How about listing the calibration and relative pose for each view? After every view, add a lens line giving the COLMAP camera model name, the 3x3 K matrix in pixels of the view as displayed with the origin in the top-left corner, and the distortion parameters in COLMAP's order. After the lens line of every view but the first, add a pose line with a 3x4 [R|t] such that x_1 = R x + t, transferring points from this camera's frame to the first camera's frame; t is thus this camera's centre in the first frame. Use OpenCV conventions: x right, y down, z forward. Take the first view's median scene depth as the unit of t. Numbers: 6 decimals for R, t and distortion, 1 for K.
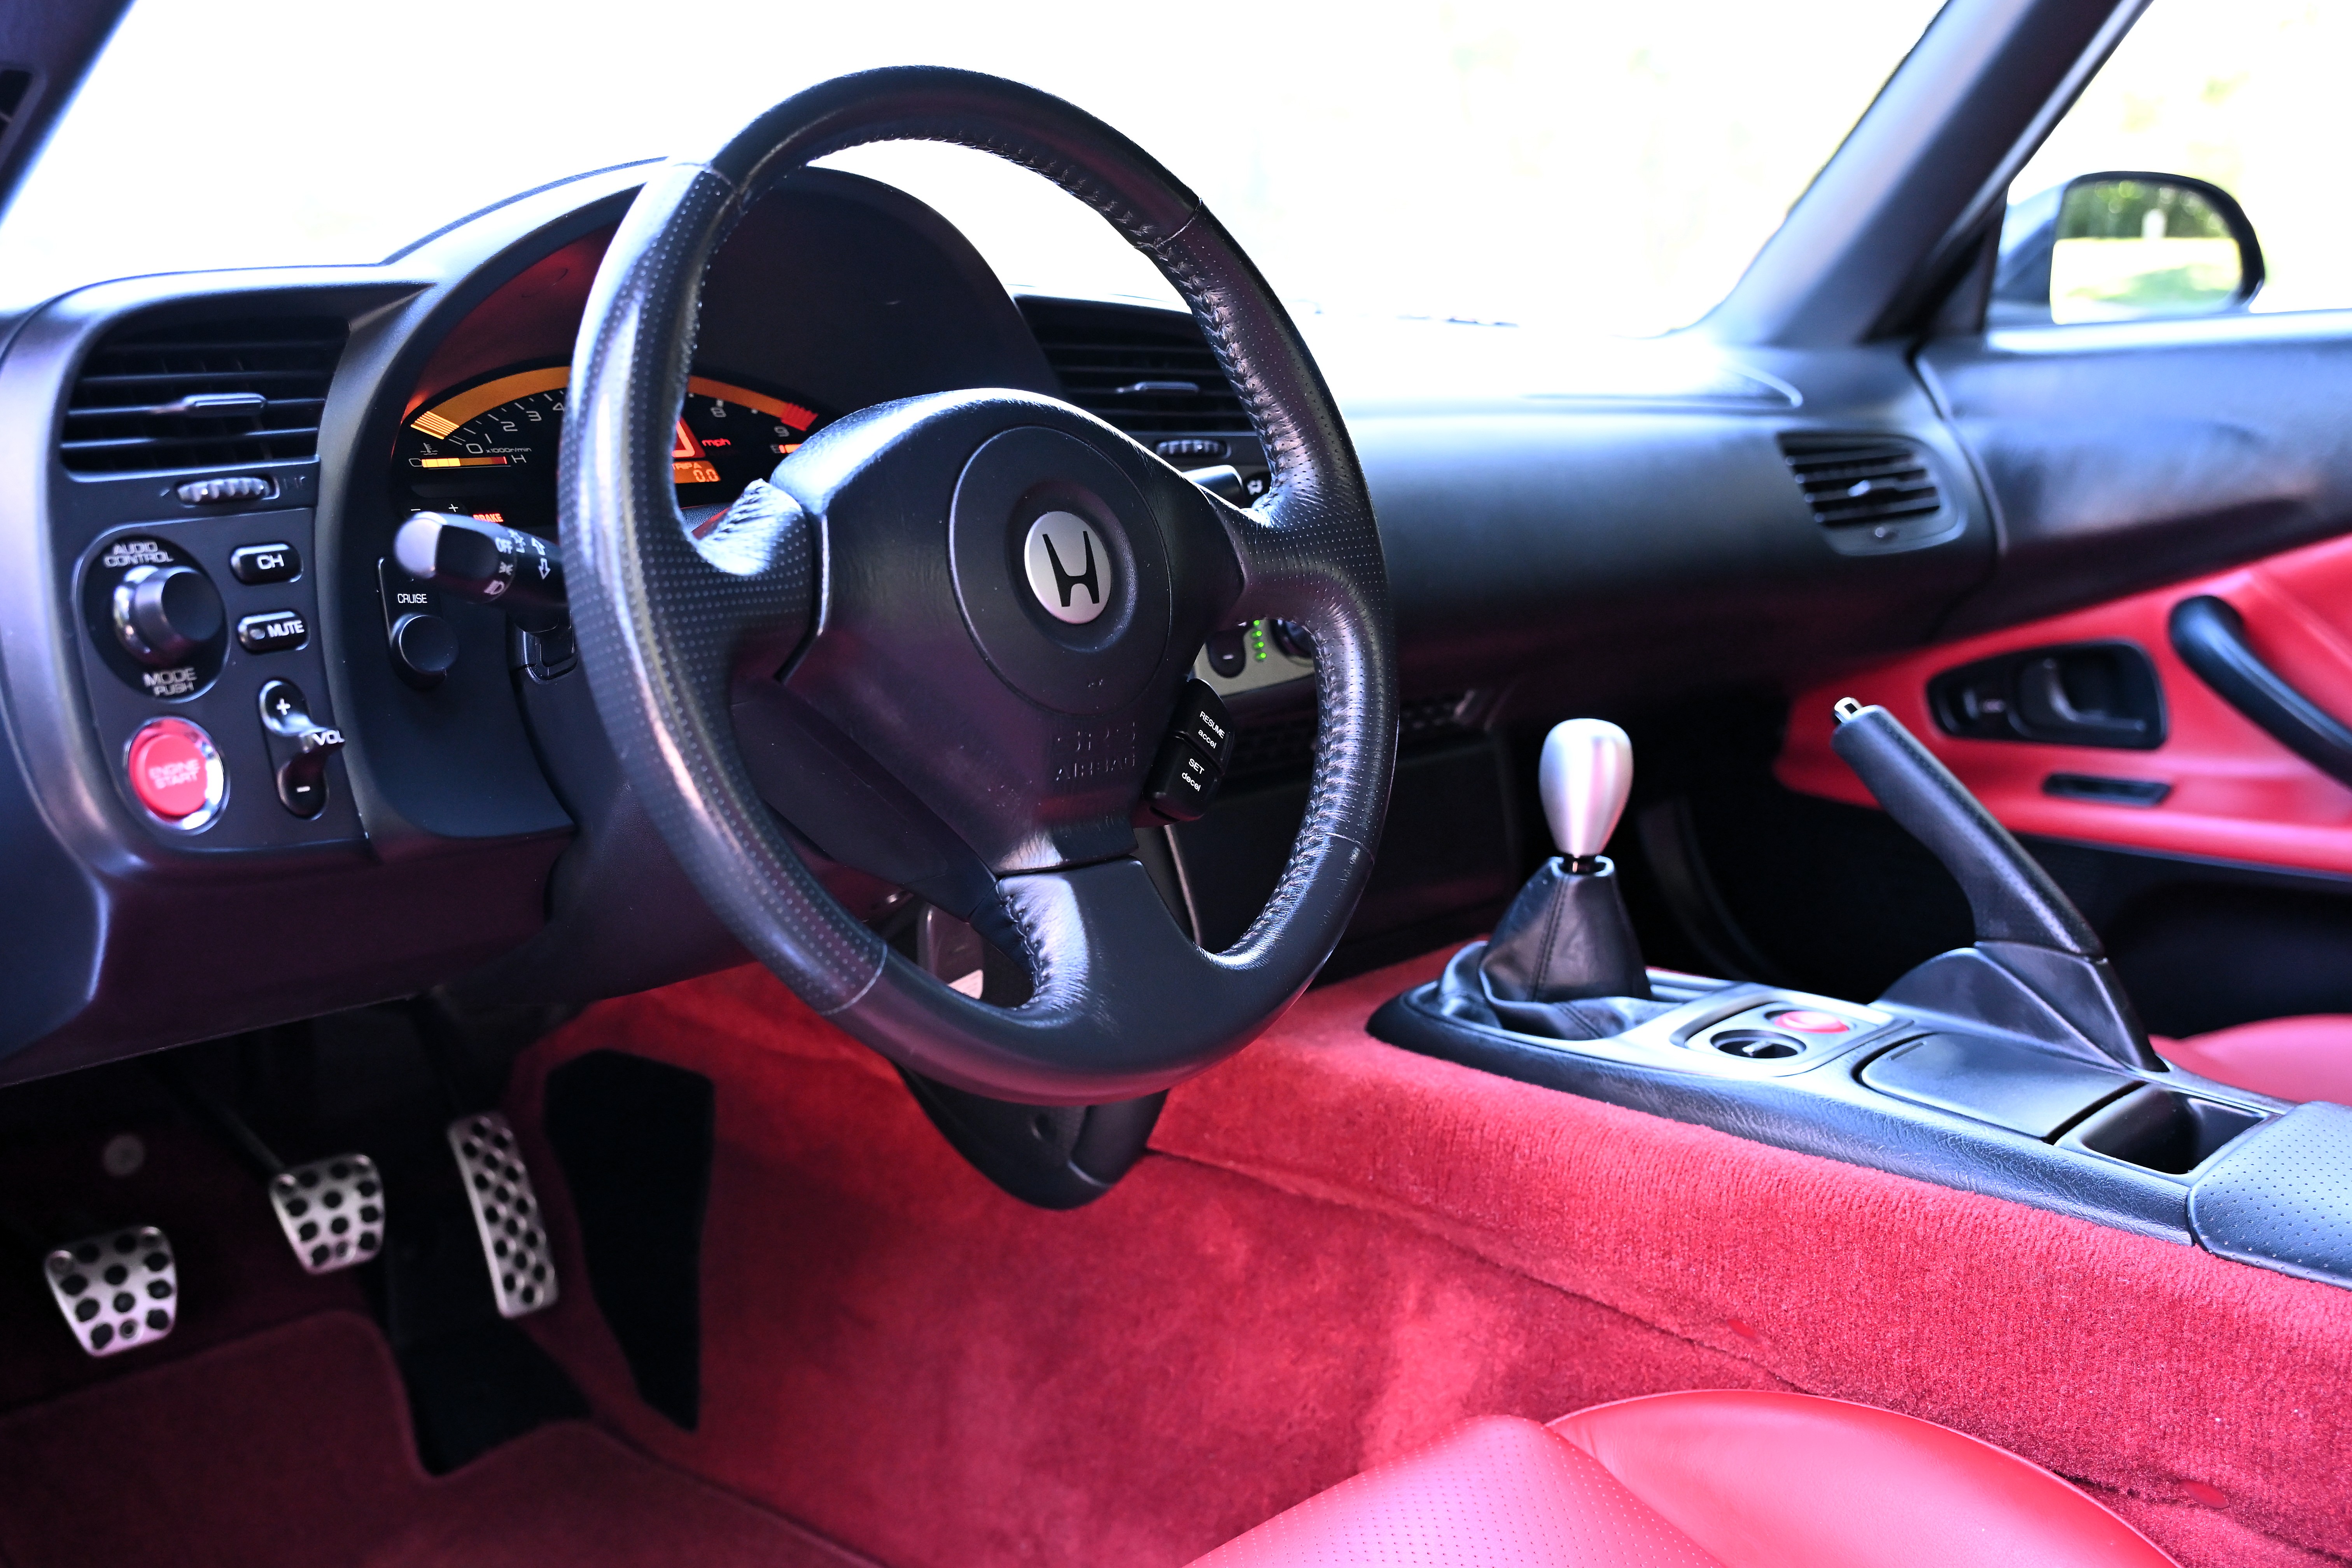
lens RADIAL K [[2281.2, 0, 1176.0], [0, 2281.2, 791.7], [0, 0, 1]] dist [-0.010269, 0.000000]
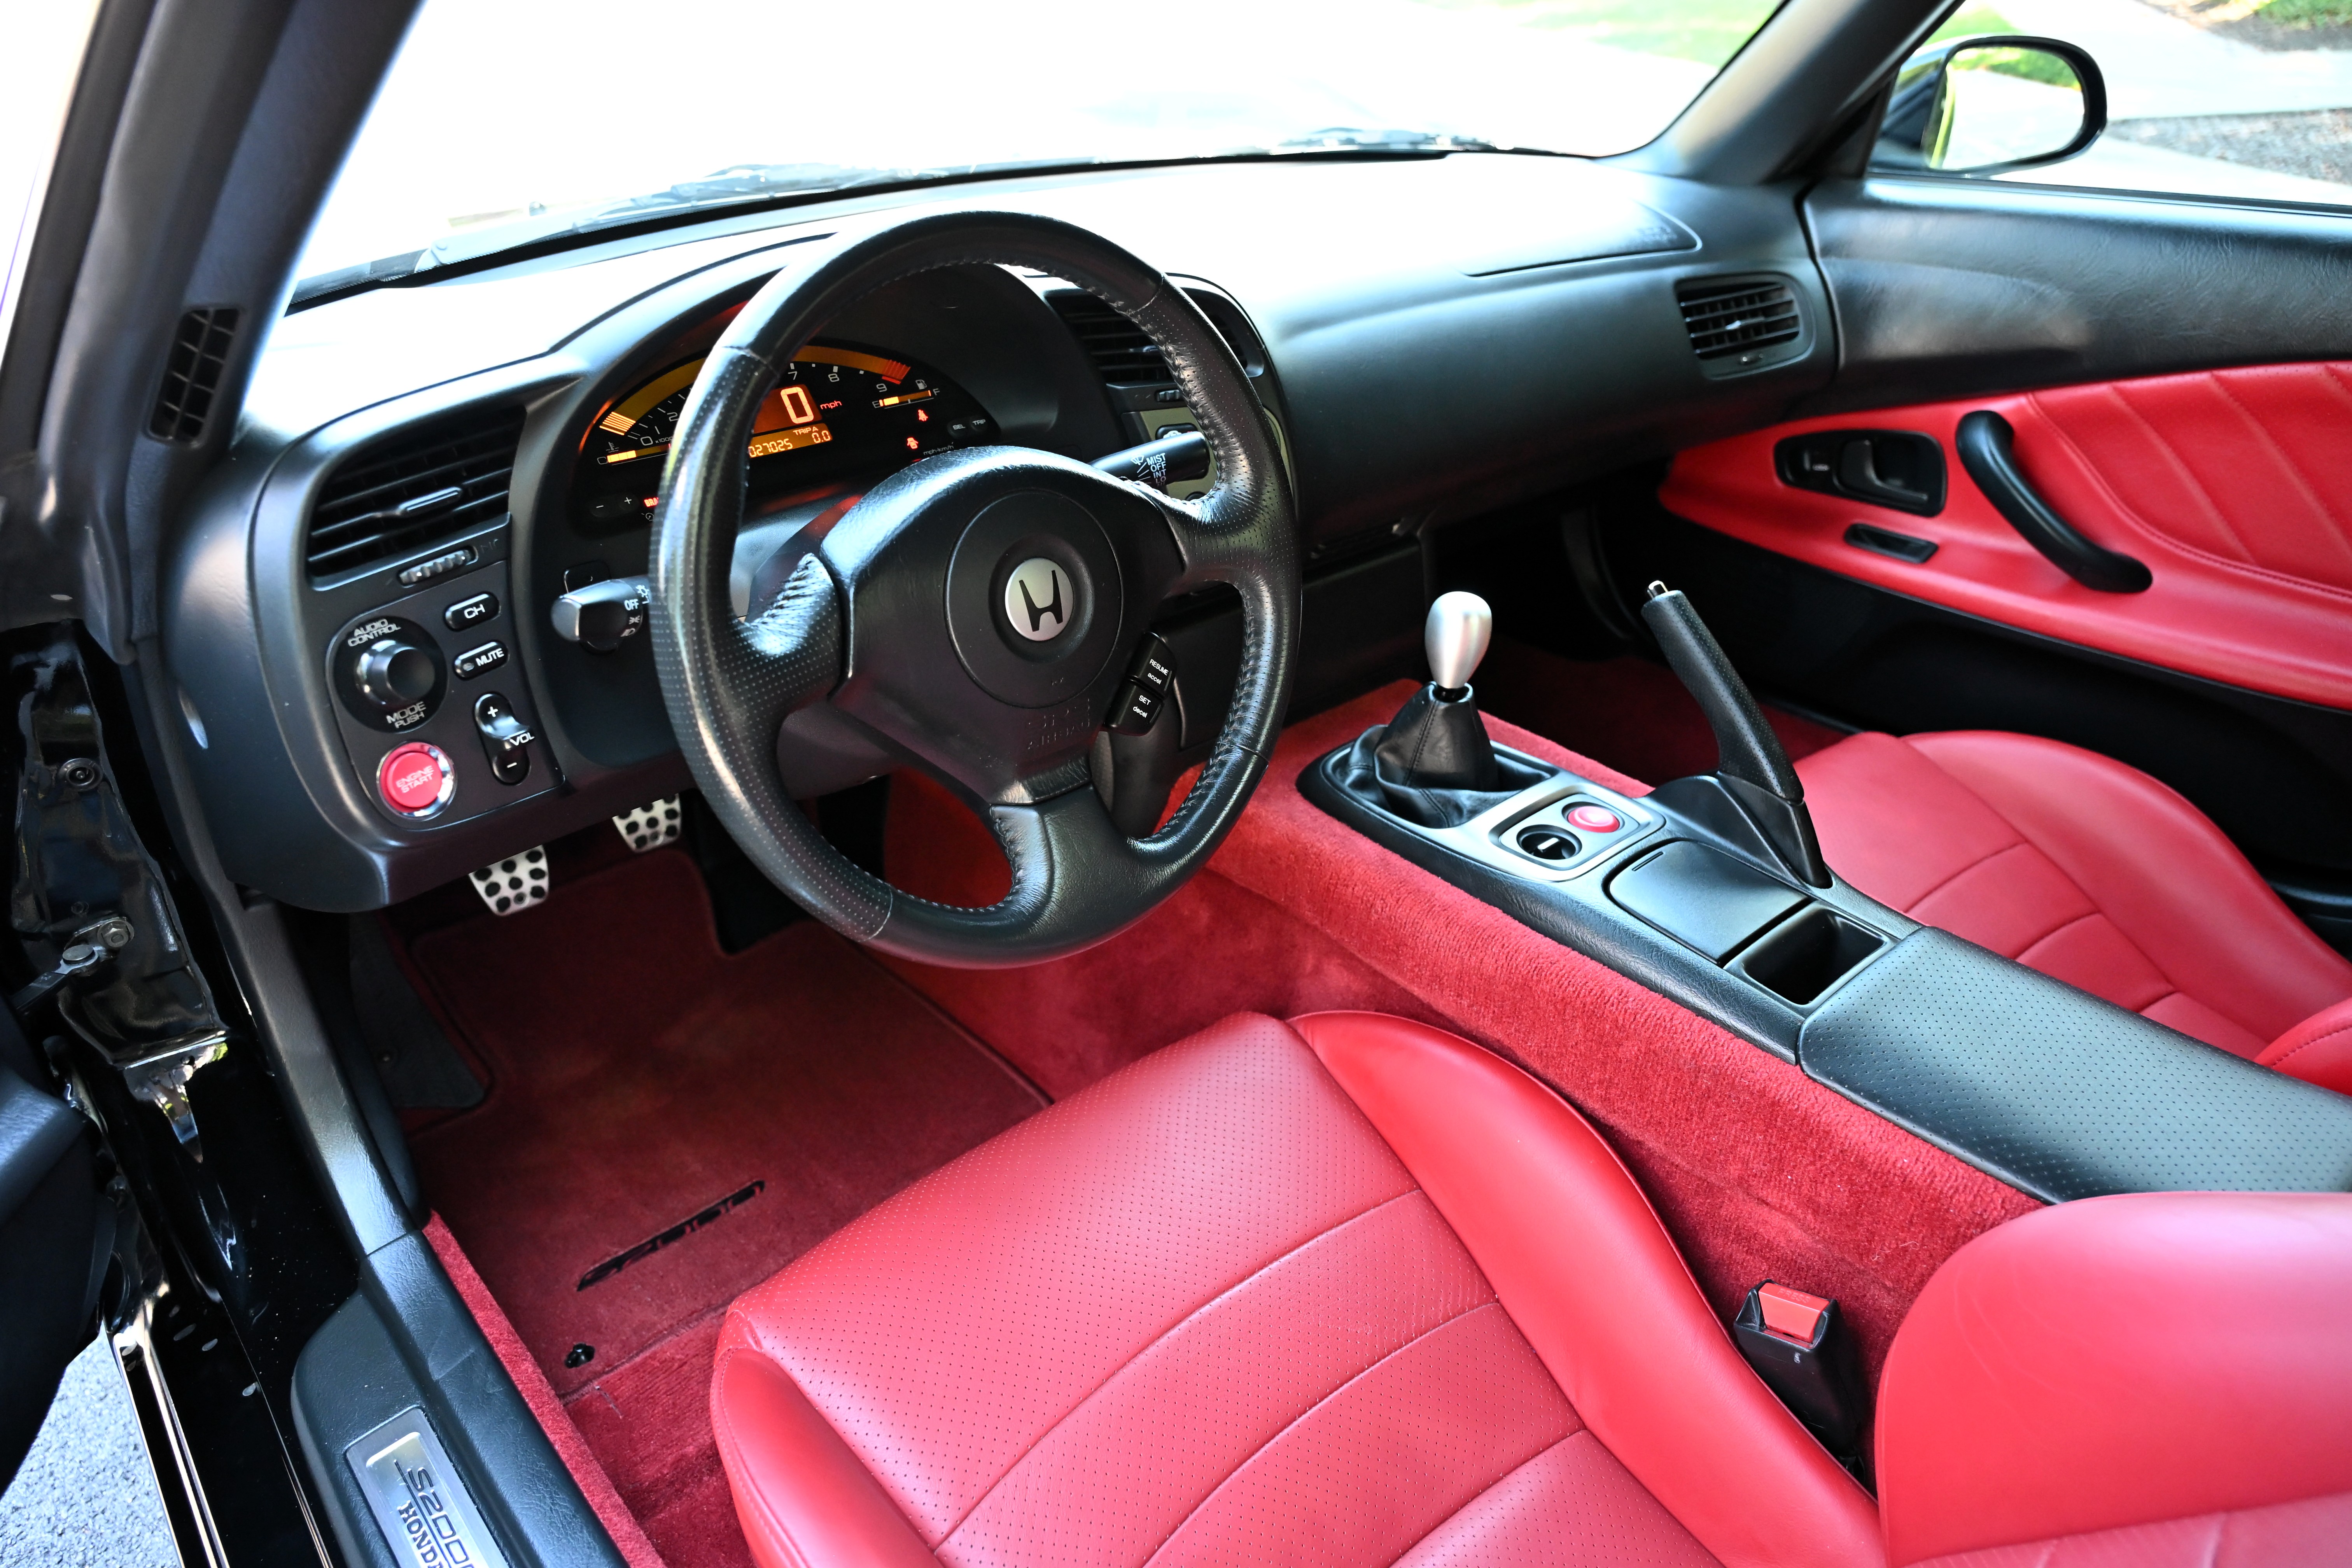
lens RADIAL K [[1506.8, 0, 1180.6], [0, 1506.8, 765.1], [0, 0, 1]] dist [-0.016008, 0.001188]
pose [[0.994790, 0.063442, -0.079801, 0.093797], [-0.034526, 0.946172, 0.321818, -0.238297], [0.095922, -0.317386, 0.943433, 0.081858]]
